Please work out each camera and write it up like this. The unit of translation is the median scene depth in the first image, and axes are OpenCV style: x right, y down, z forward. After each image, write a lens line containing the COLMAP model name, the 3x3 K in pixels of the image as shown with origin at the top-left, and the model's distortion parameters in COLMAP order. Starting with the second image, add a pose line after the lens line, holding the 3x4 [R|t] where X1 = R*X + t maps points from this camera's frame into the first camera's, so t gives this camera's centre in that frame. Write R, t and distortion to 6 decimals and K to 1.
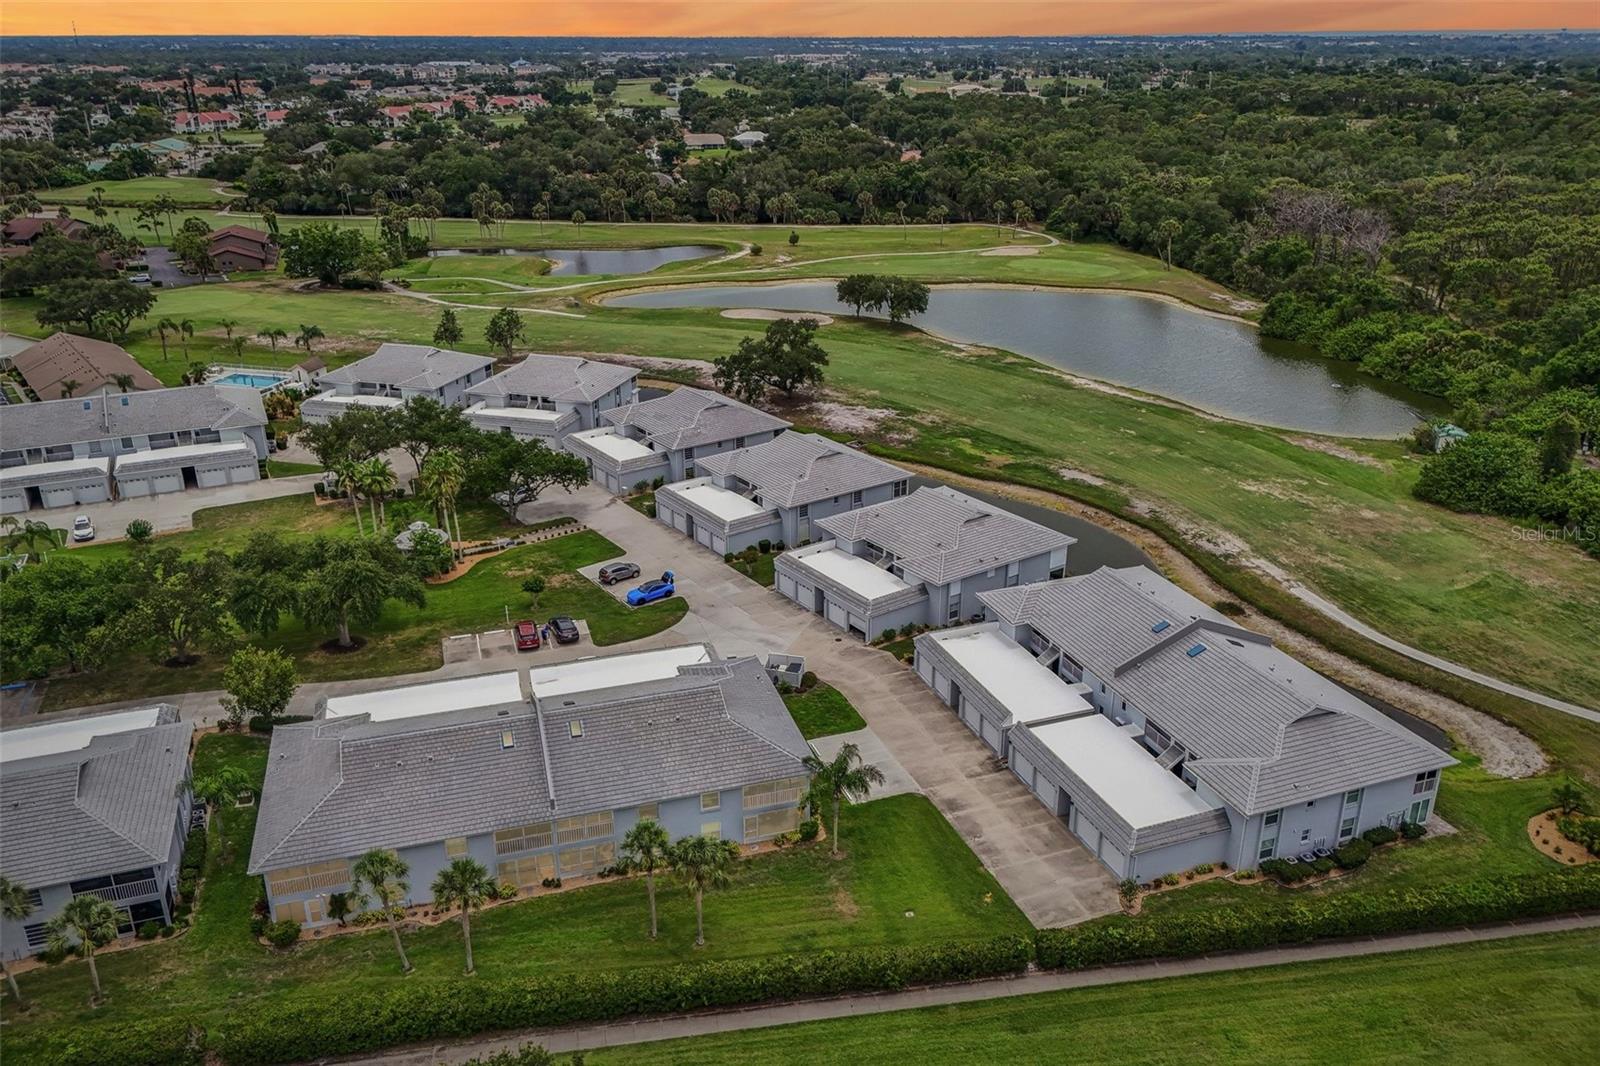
lens RADIAL K [[1236.0, 0, 800.0], [0, 1236.0, 533.0], [0, 0, 1]] dist [0.096874, -0.130770]
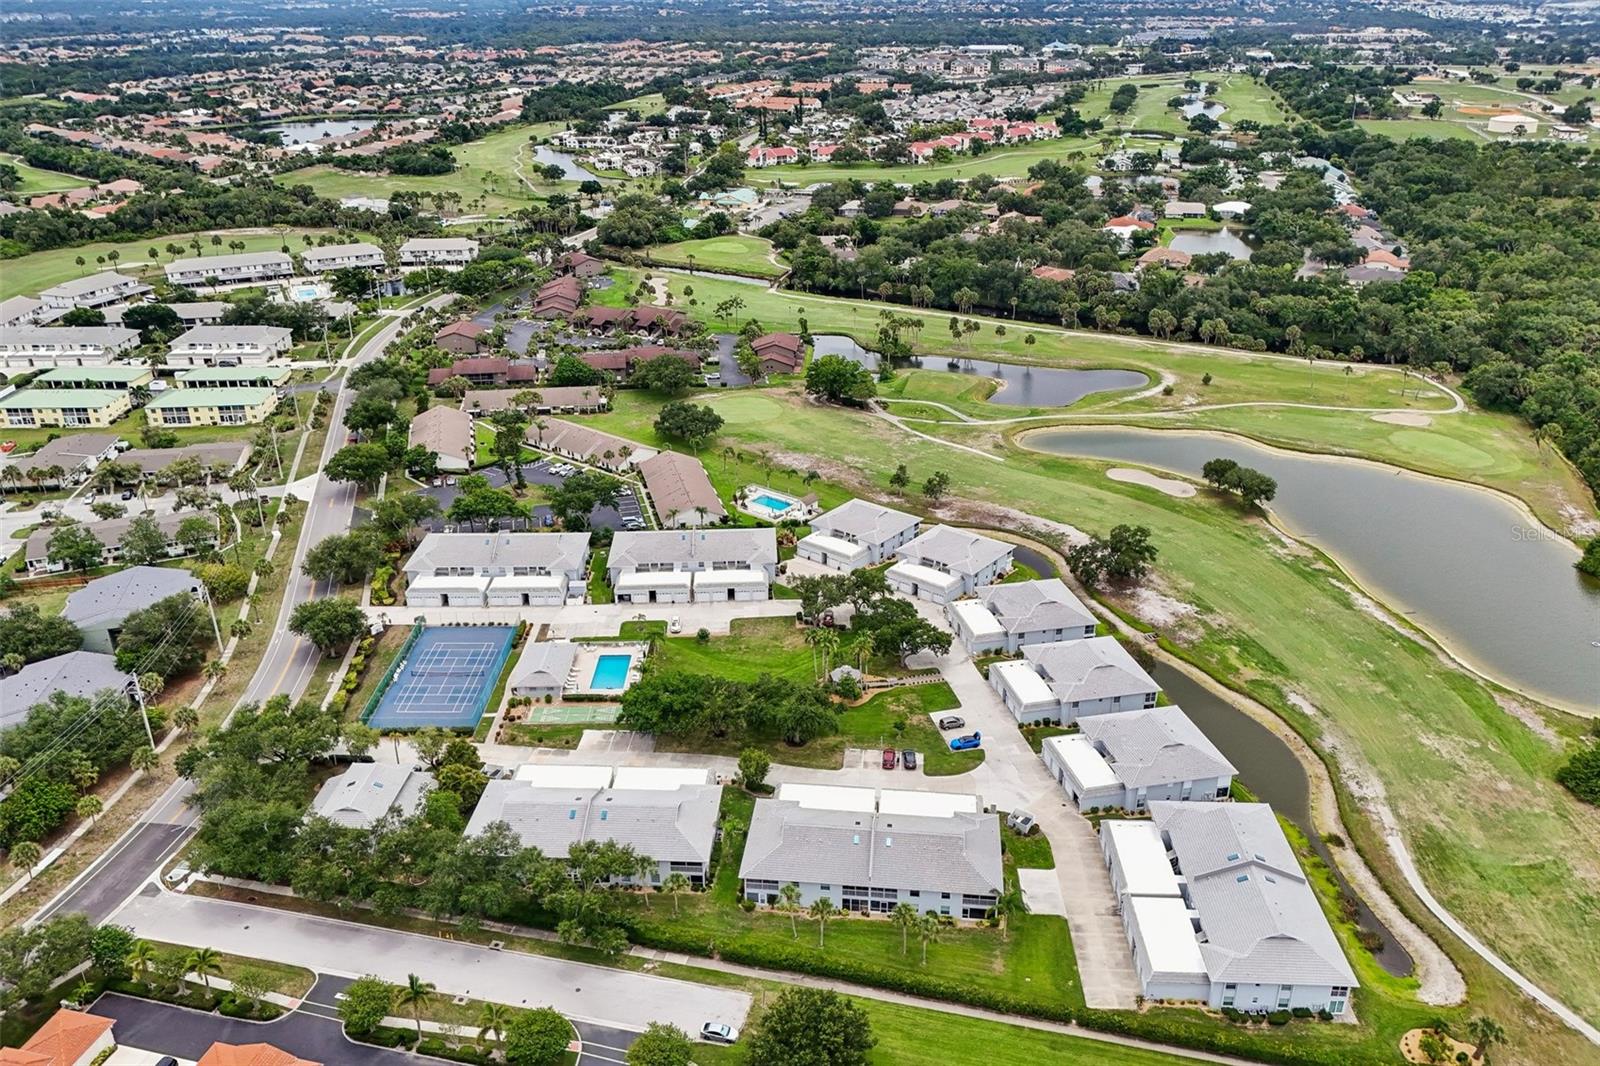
lens RADIAL K [[1192.5, 0, 800.0], [0, 1192.5, 533.0], [0, 0, 1]] dist [0.086795, -0.094238]
pose [[0.920711, 0.158039, -0.356813, 0.213088], [-0.148211, 0.987430, 0.054910, -0.296701], [0.361005, 0.002328, 0.932561, -0.617121]]
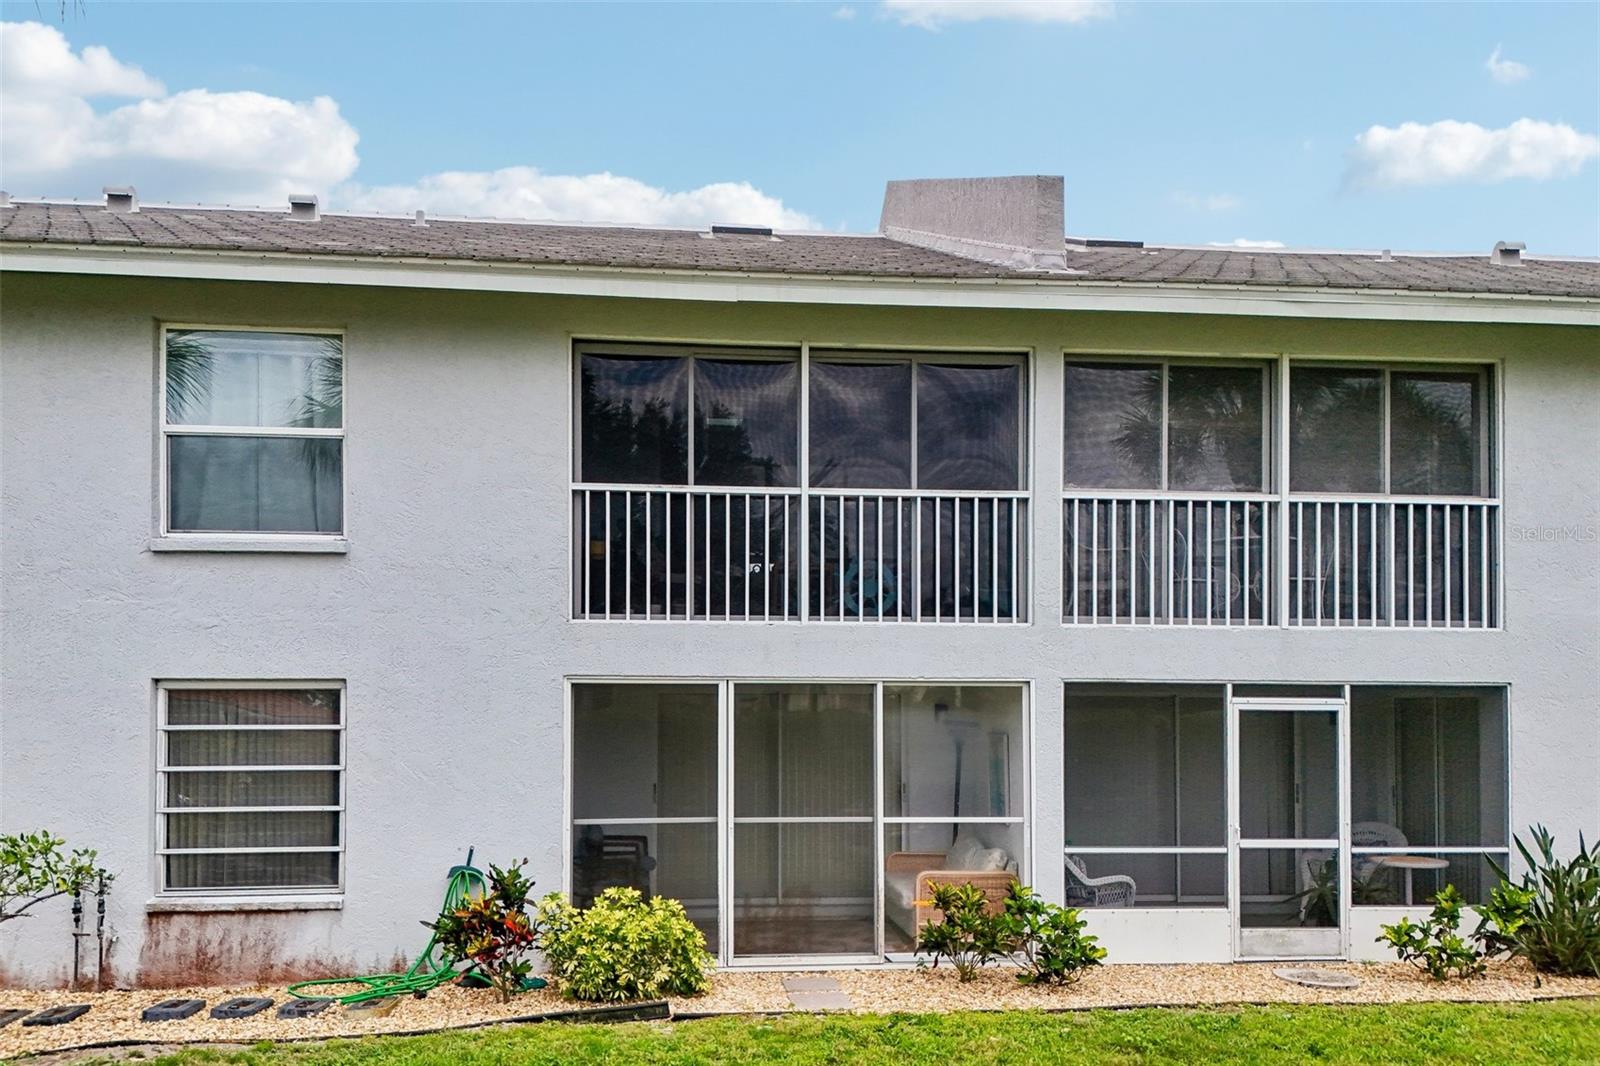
lens RADIAL K [[1270.9, 0, 807.0], [0, 1270.9, 671.1], [0, 0, 1]] dist [0.028345, 0.001856]
pose [[0.980268, -0.002196, -0.197663, -0.127943], [-0.079222, 0.911760, -0.403012, 0.202645], [0.181106, 0.410718, 0.893594, 0.584515]]
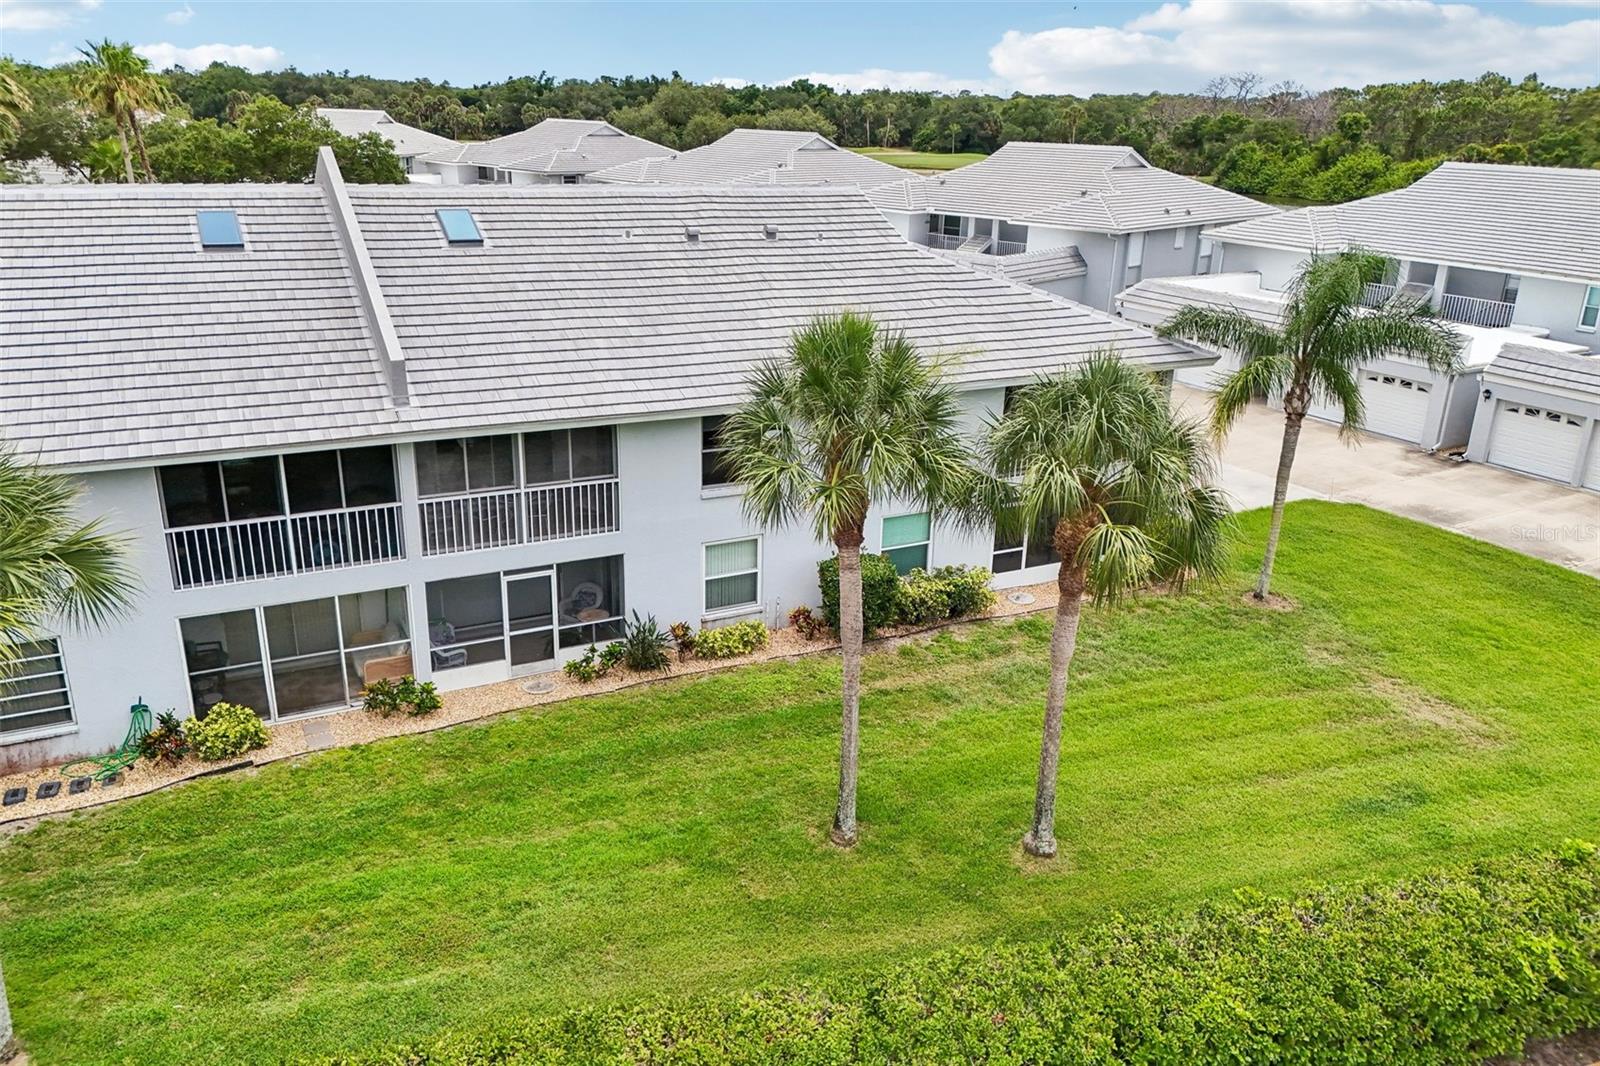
lens RADIAL K [[1192.5, 0, 800.0], [0, 1192.5, 533.0], [0, 0, 1]] dist [0.086795, -0.094238]
pose [[0.984887, -0.029211, 0.170720, -0.103723], [0.036454, 0.998556, -0.039446, 0.170417], [-0.169321, 0.045074, 0.984530, 0.479322]]
